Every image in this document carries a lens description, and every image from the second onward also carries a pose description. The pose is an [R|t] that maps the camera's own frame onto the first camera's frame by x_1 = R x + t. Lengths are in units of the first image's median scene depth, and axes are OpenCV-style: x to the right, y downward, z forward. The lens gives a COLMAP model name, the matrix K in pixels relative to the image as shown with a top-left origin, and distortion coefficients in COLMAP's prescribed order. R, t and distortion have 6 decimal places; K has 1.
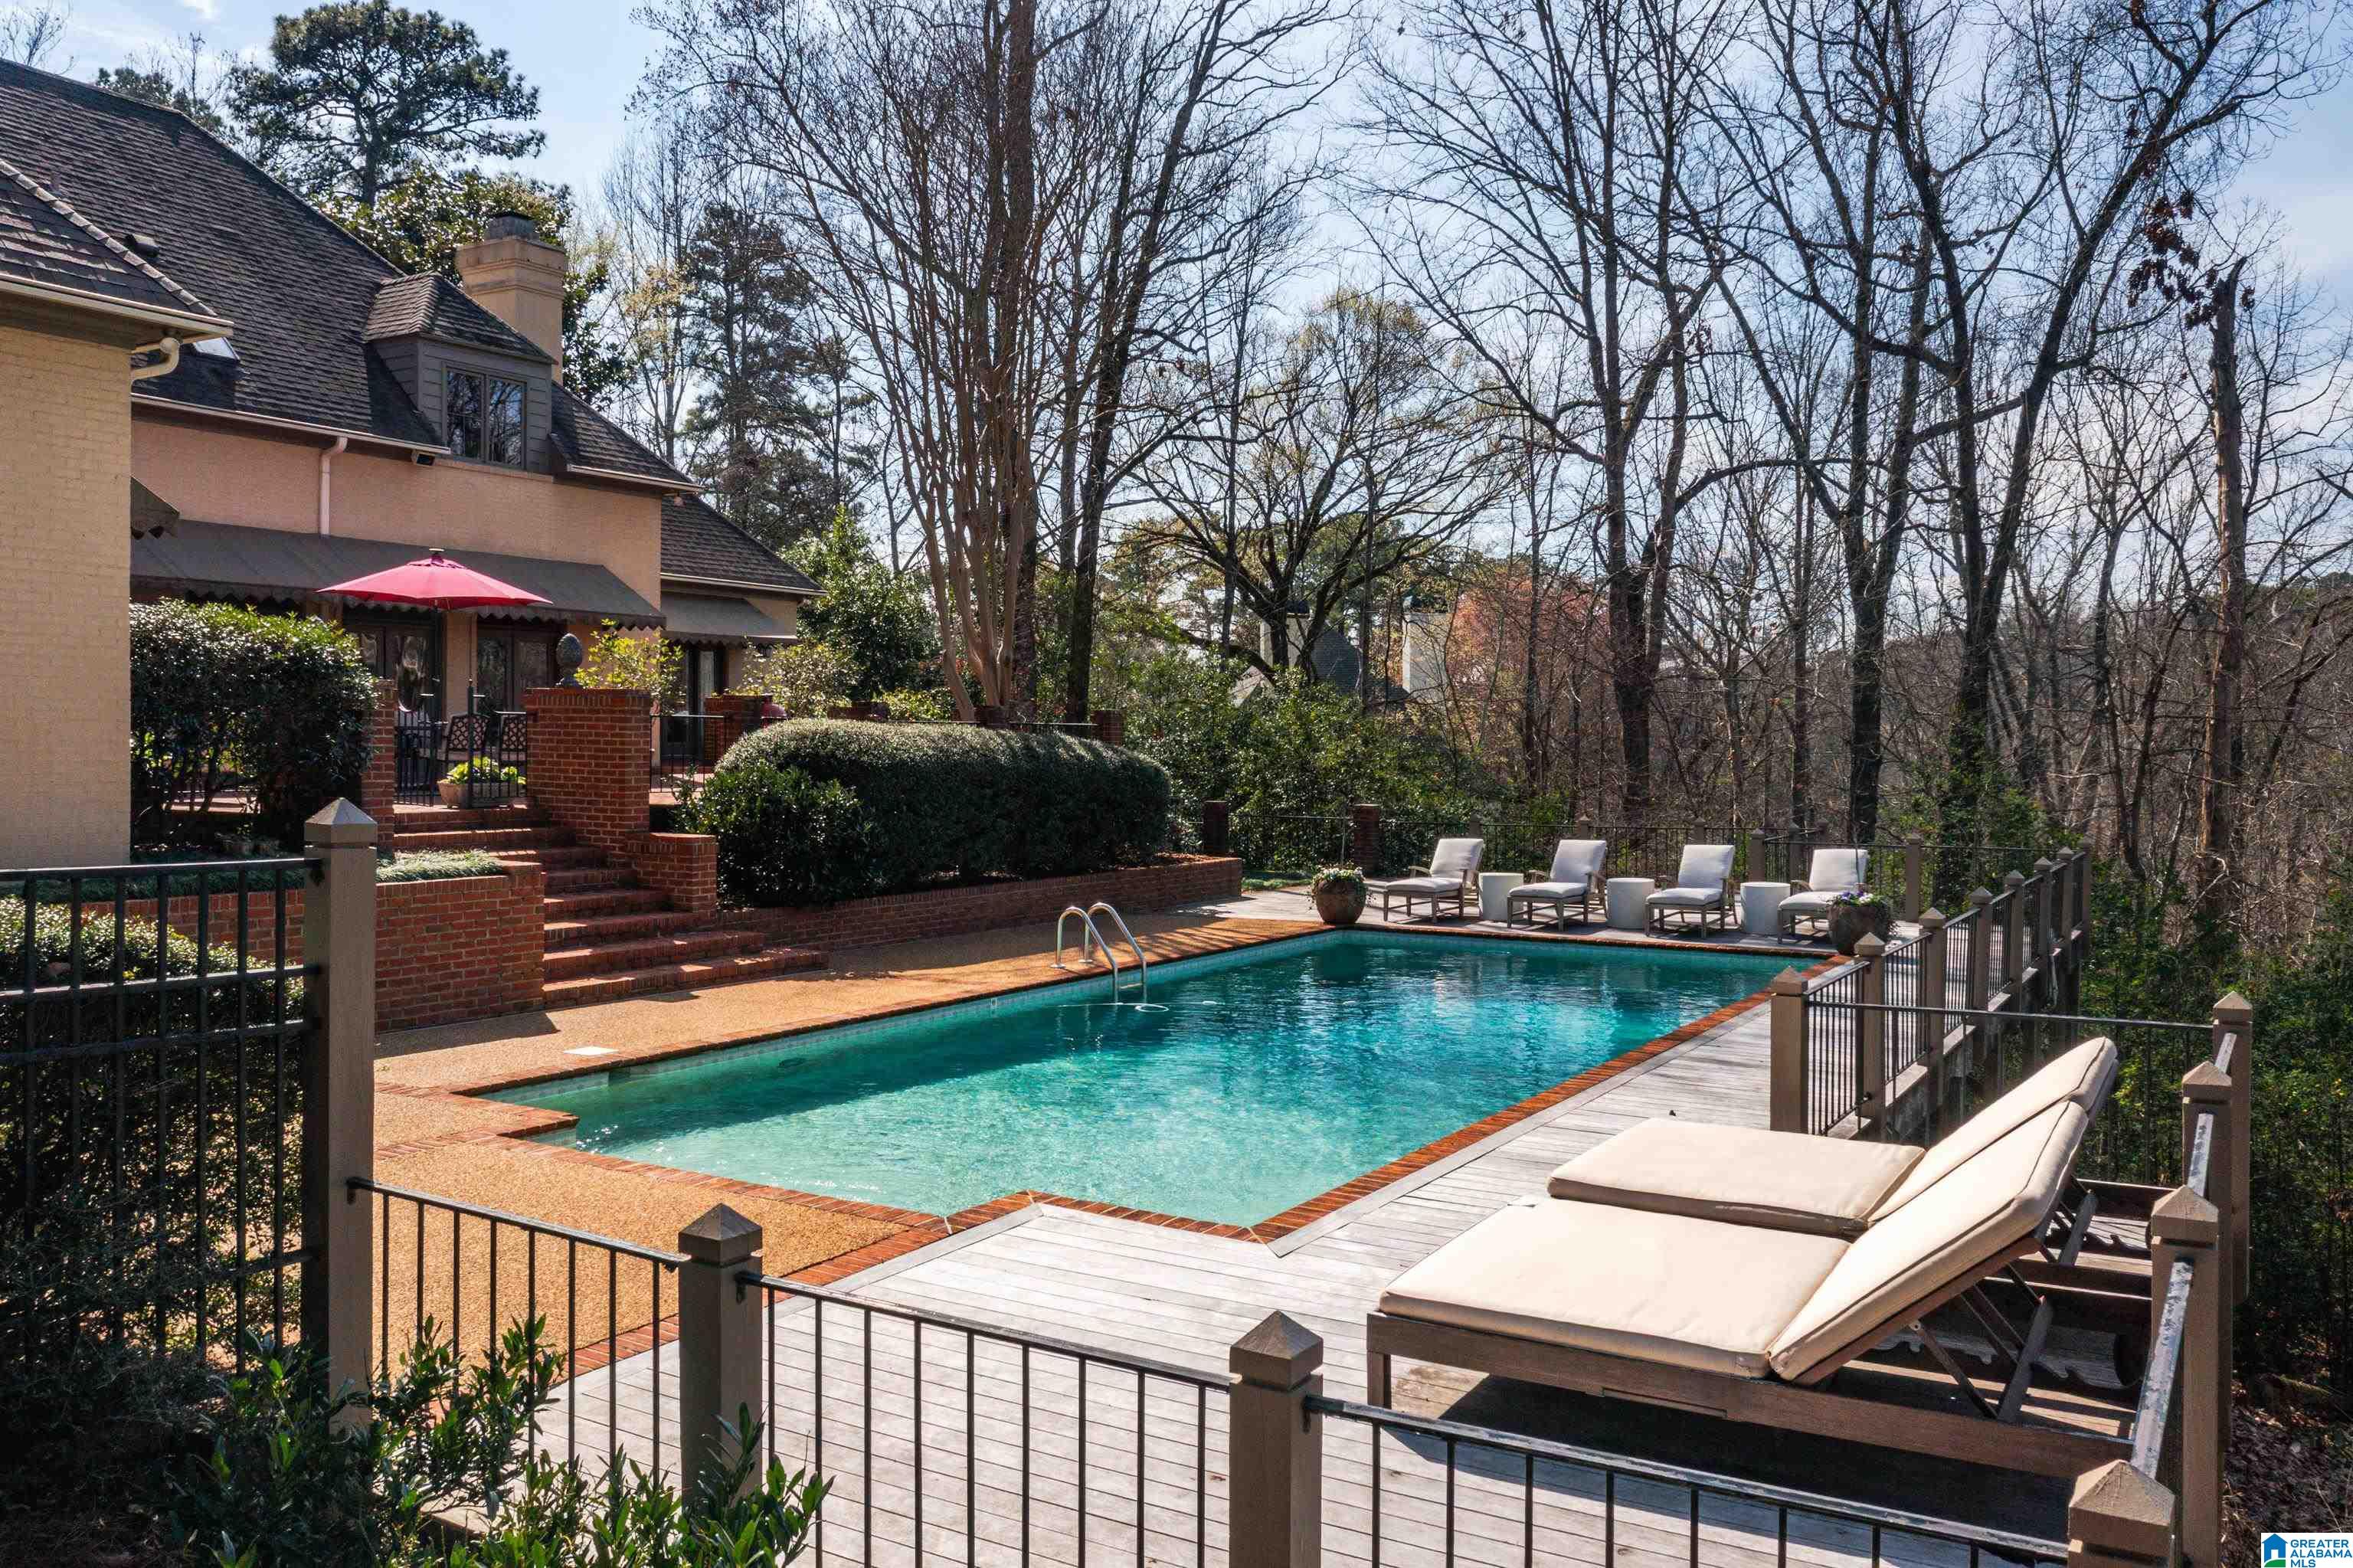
lens RADIAL K [[1900.9, 0, 1164.3], [0, 1900.9, 784.0], [0, 0, 1]] dist [-0.000870, 0.004646]
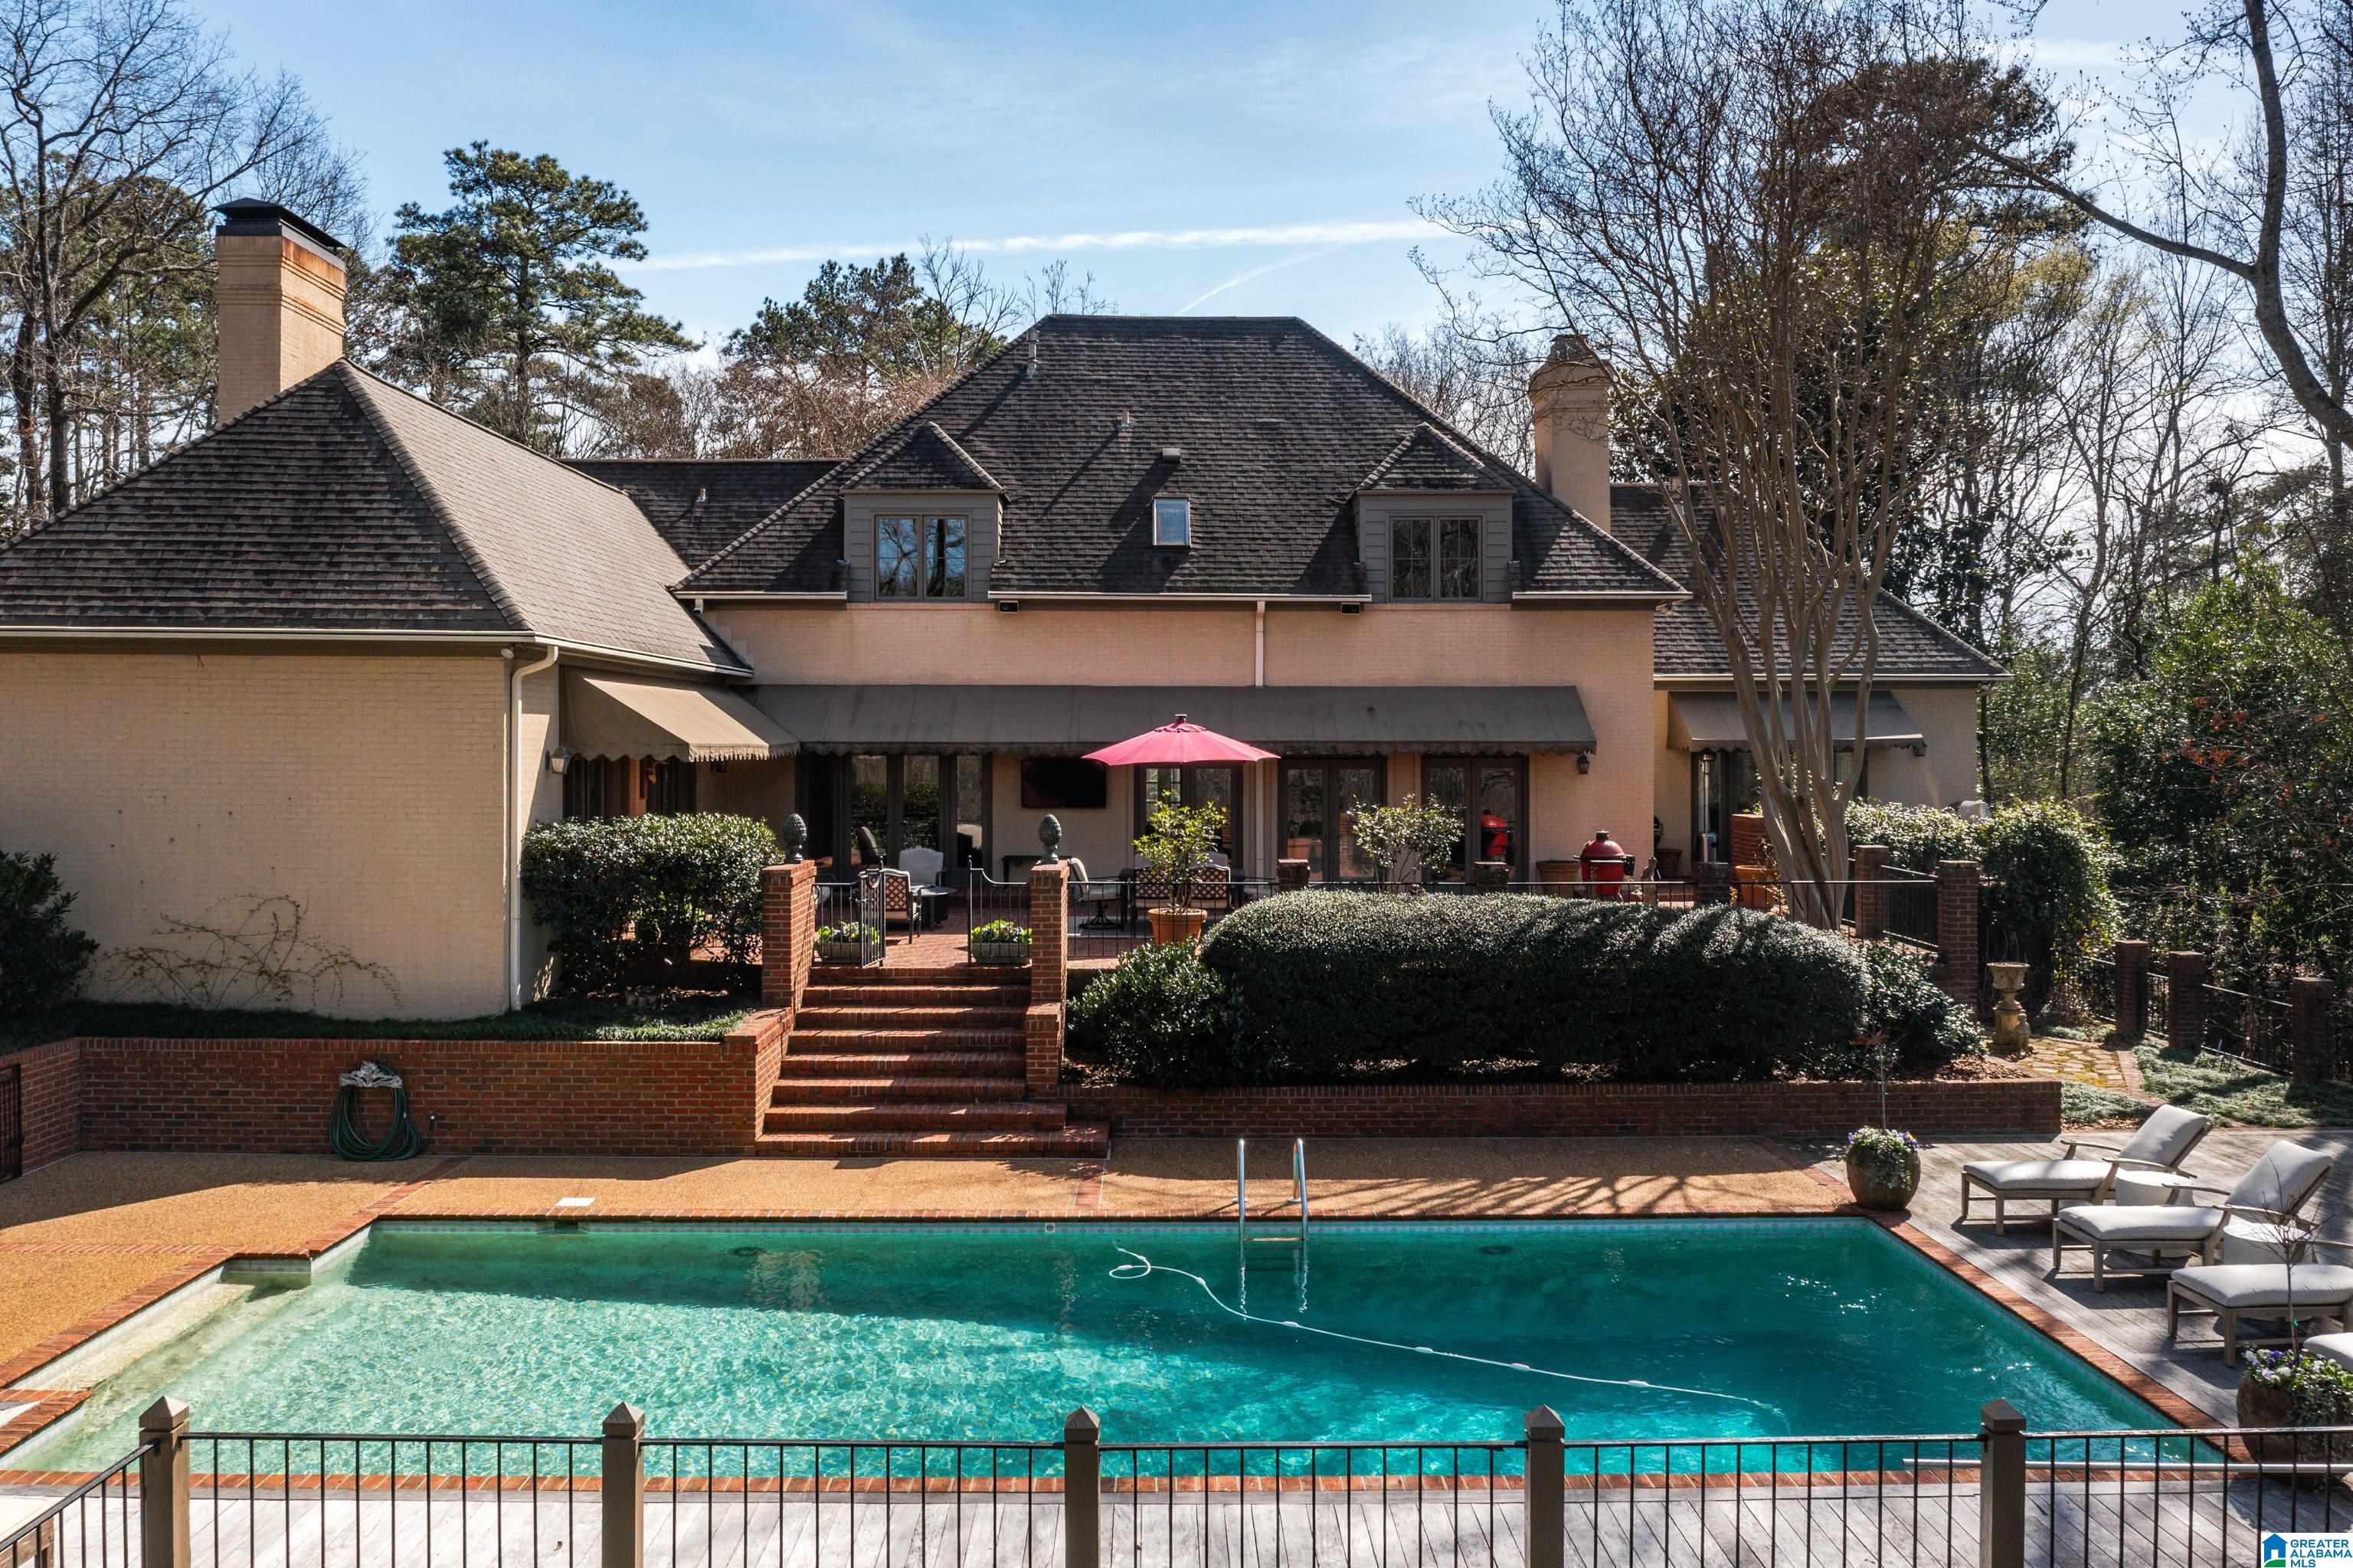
lens RADIAL K [[1900.9, 0, 1164.3], [0, 1900.9, 784.0], [0, 0, 1]] dist [-0.000870, 0.004646]
pose [[0.514049, 0.012530, -0.857669, 0.513461], [-0.013822, 0.999884, 0.006324, -0.078527], [0.857649, 0.008604, 0.514163, 0.362772]]
